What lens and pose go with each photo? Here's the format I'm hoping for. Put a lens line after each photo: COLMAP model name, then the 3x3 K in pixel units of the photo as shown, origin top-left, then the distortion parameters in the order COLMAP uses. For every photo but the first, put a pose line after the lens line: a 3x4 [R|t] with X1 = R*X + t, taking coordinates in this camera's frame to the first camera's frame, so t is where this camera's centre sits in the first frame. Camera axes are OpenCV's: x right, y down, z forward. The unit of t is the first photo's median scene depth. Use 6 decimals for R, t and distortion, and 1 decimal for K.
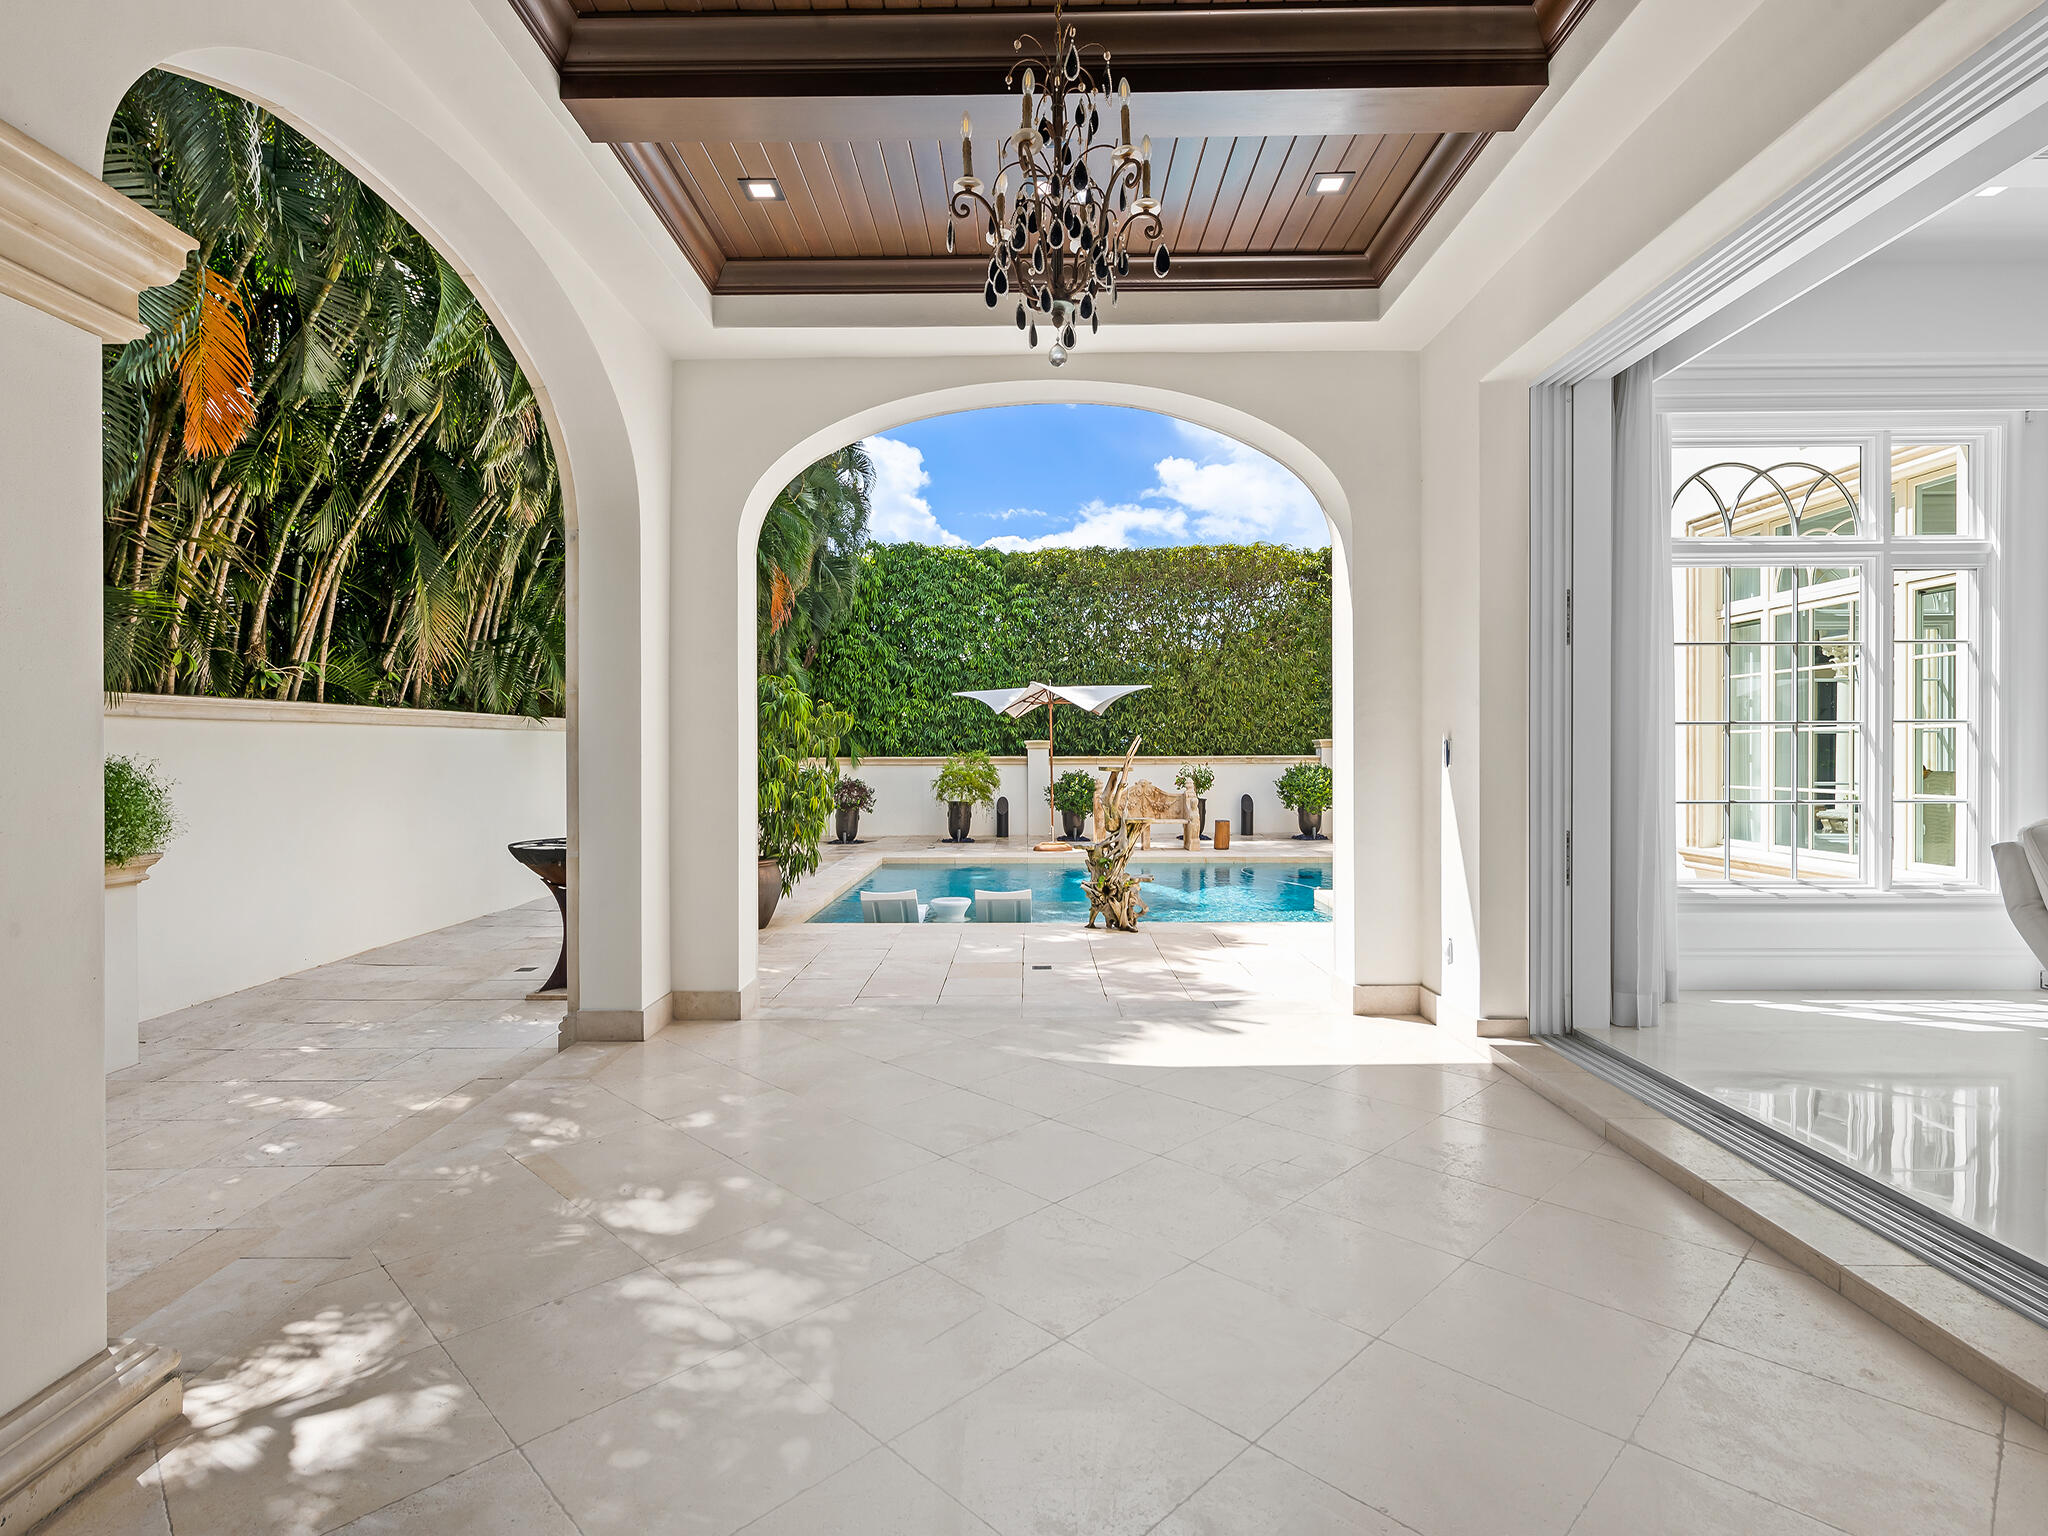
lens RADIAL K [[1106.6, 0, 1027.4], [0, 1106.6, 766.6], [0, 0, 1]] dist [0.001662, 0.000669]
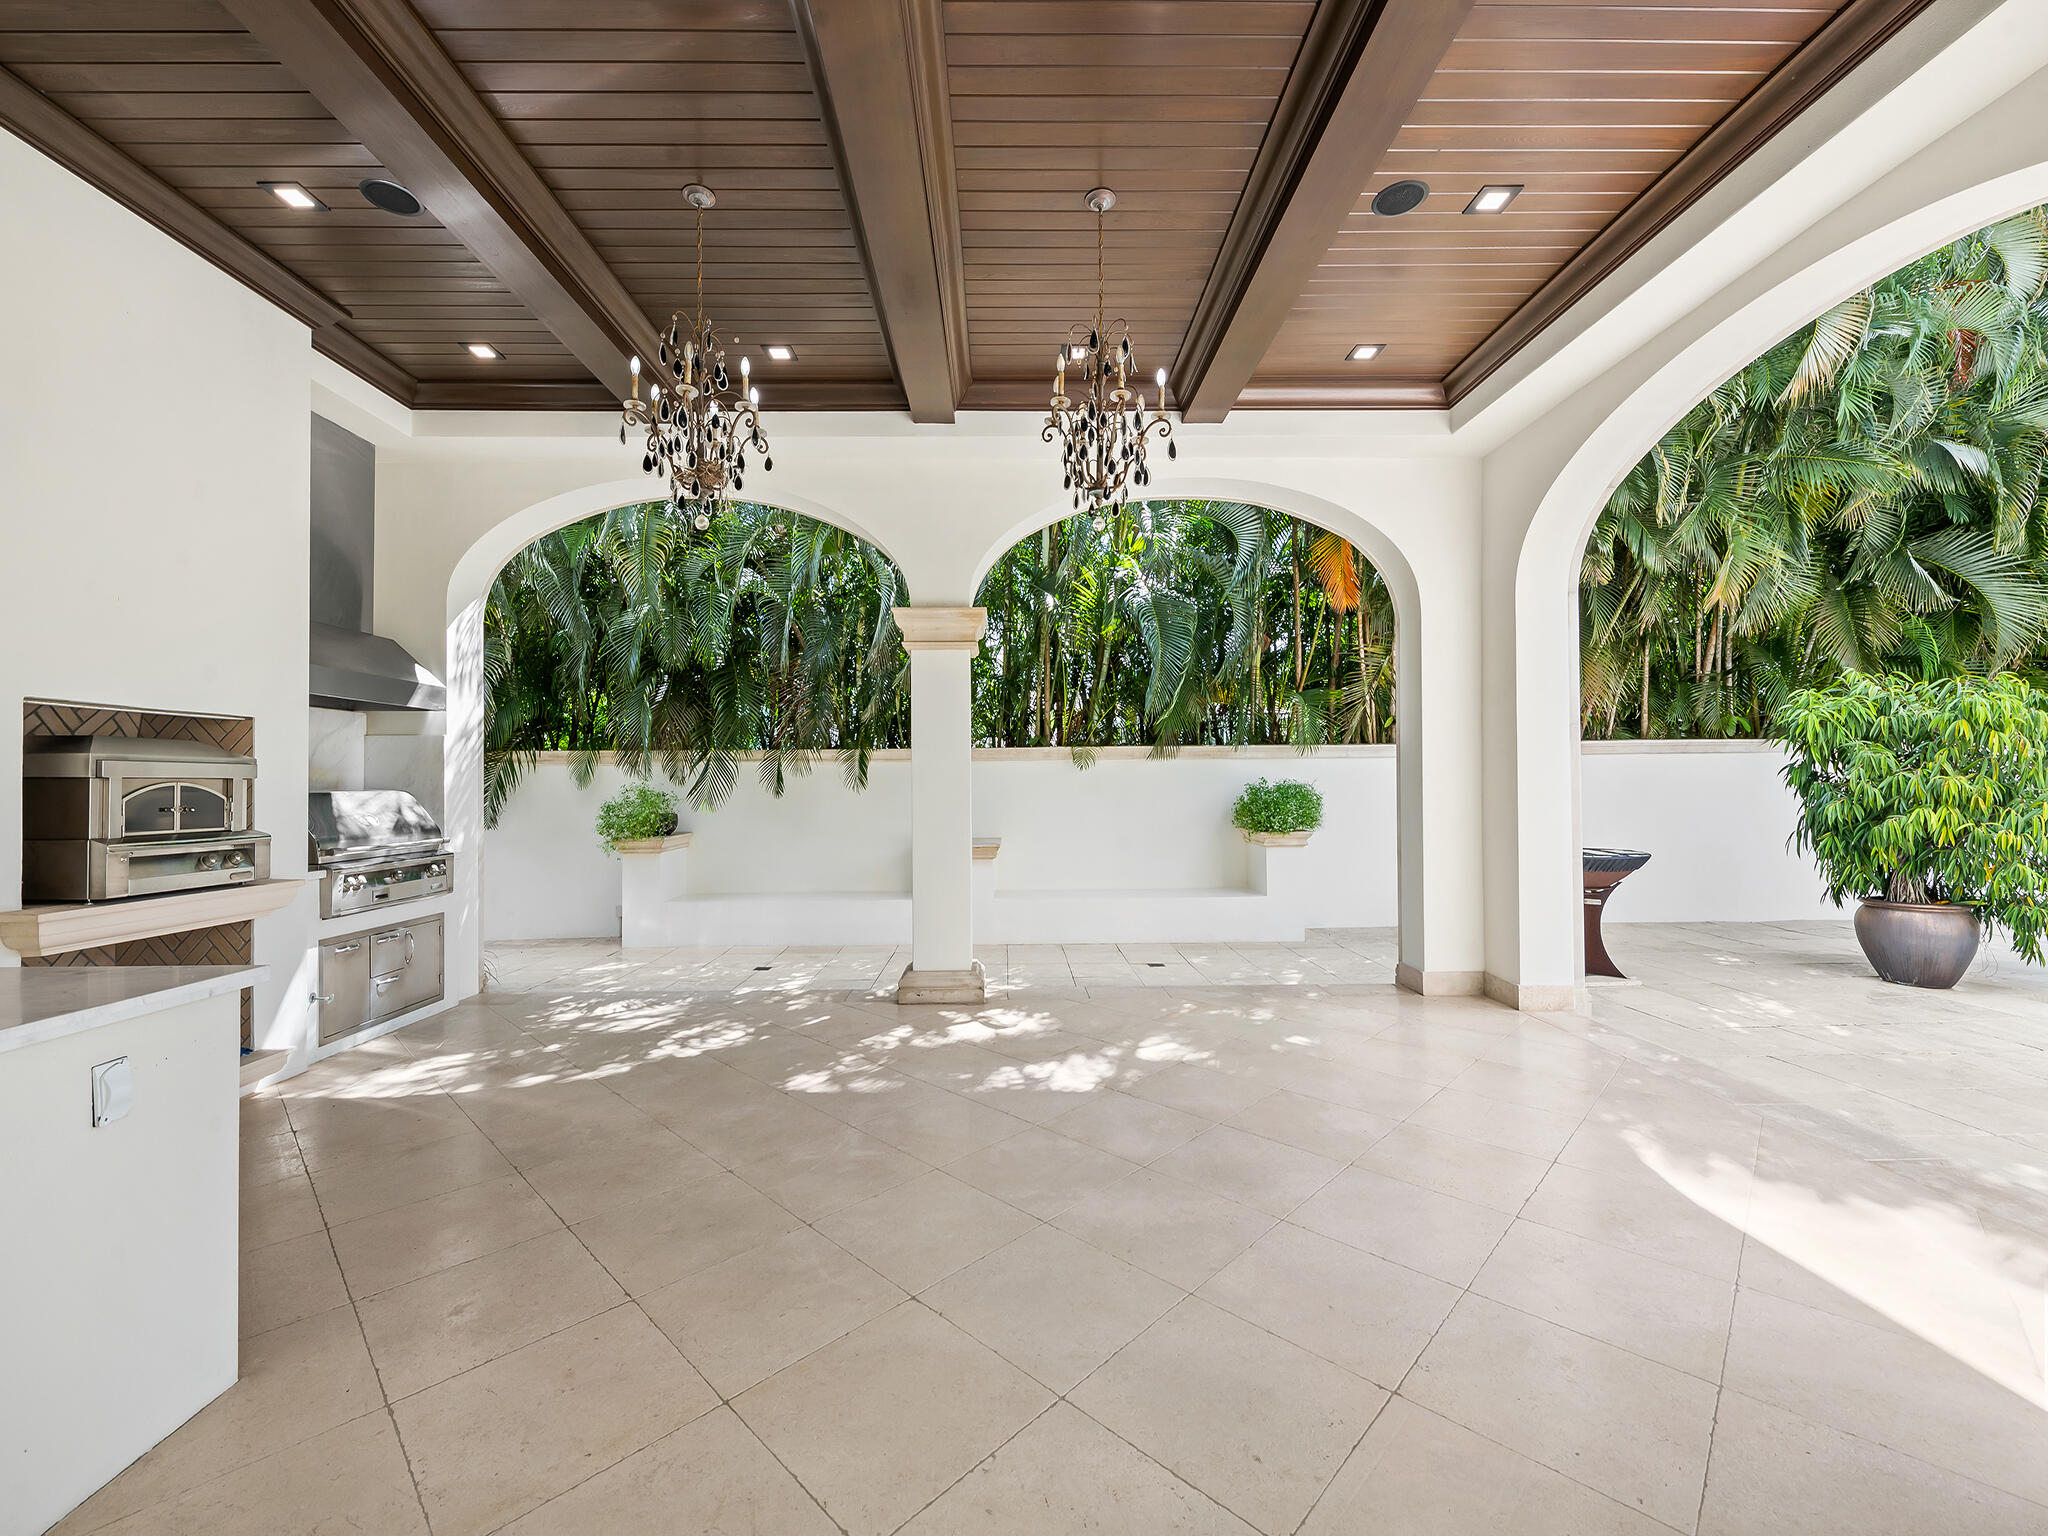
lens RADIAL K [[828.7, 0, 1011.7], [0, 828.7, 781.6], [0, 0, 1]] dist [0.012229, 0.000091]
pose [[0.006642, 0.000170, -0.999978, 0.922184], [-0.002020, 0.999998, 0.000157, -0.007891], [0.999976, 0.002019, 0.006642, 0.745141]]
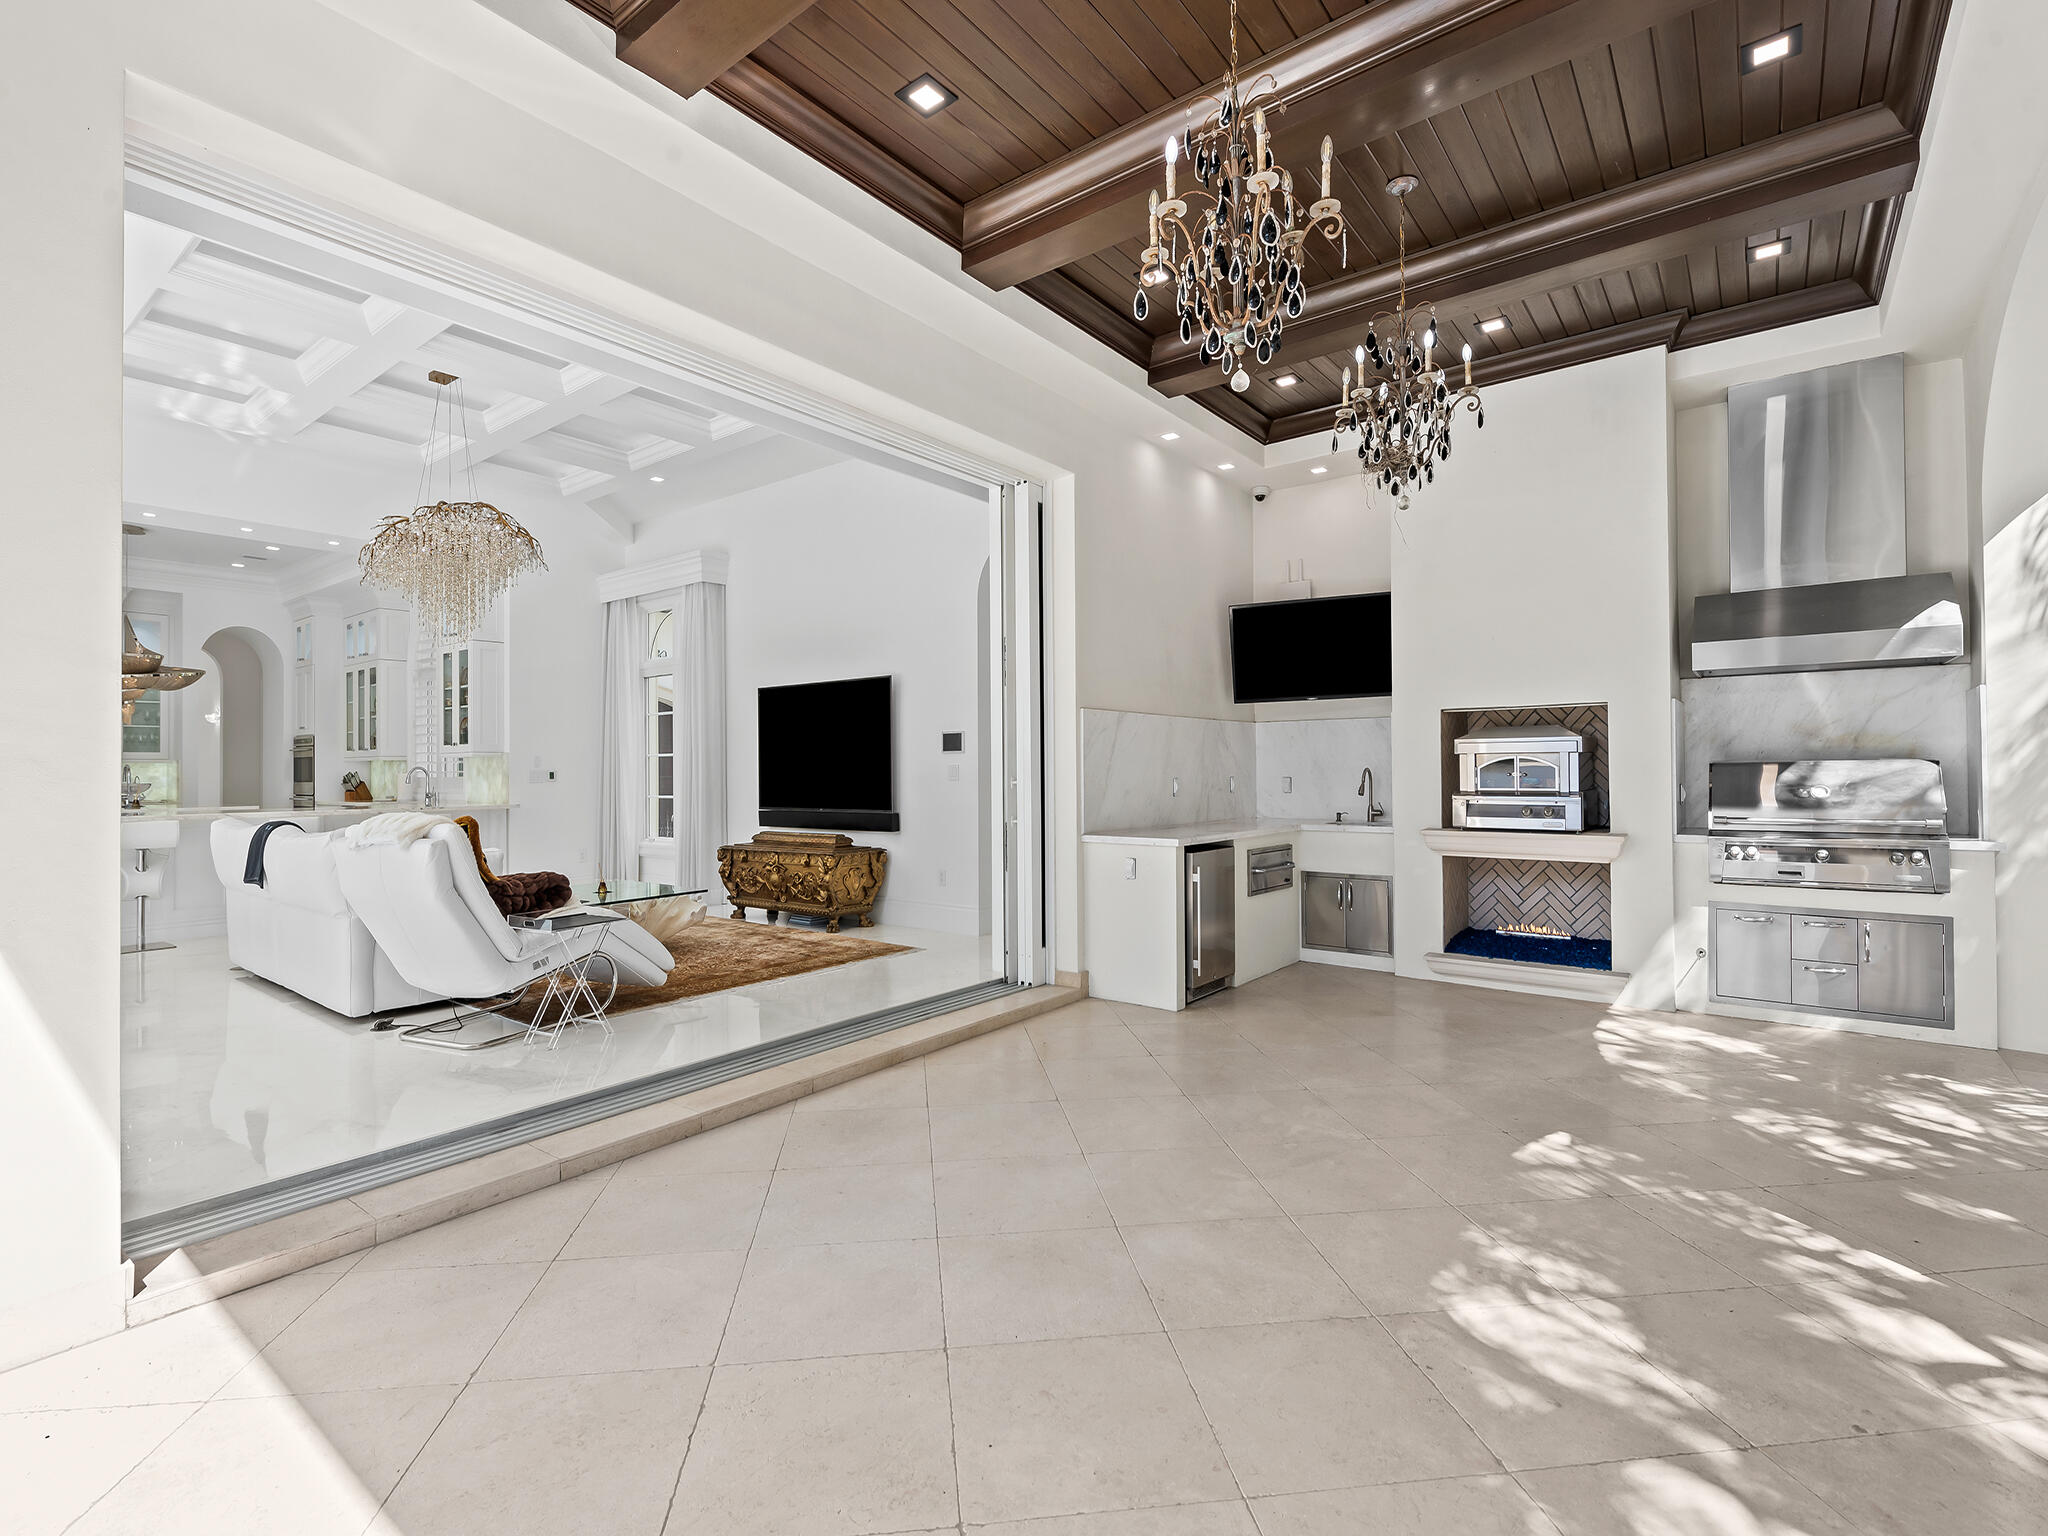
lens RADIAL K [[986.8, 0, 1011.5], [0, 986.8, 765.6], [0, 0, 1]] dist [0.002479, -0.002121]
pose [[-0.791271, 0.014662, 0.611289, -0.307884], [0.018735, 0.999824, 0.000270, -0.005551], [-0.611178, 0.011666, -0.791407, 1.564896]]
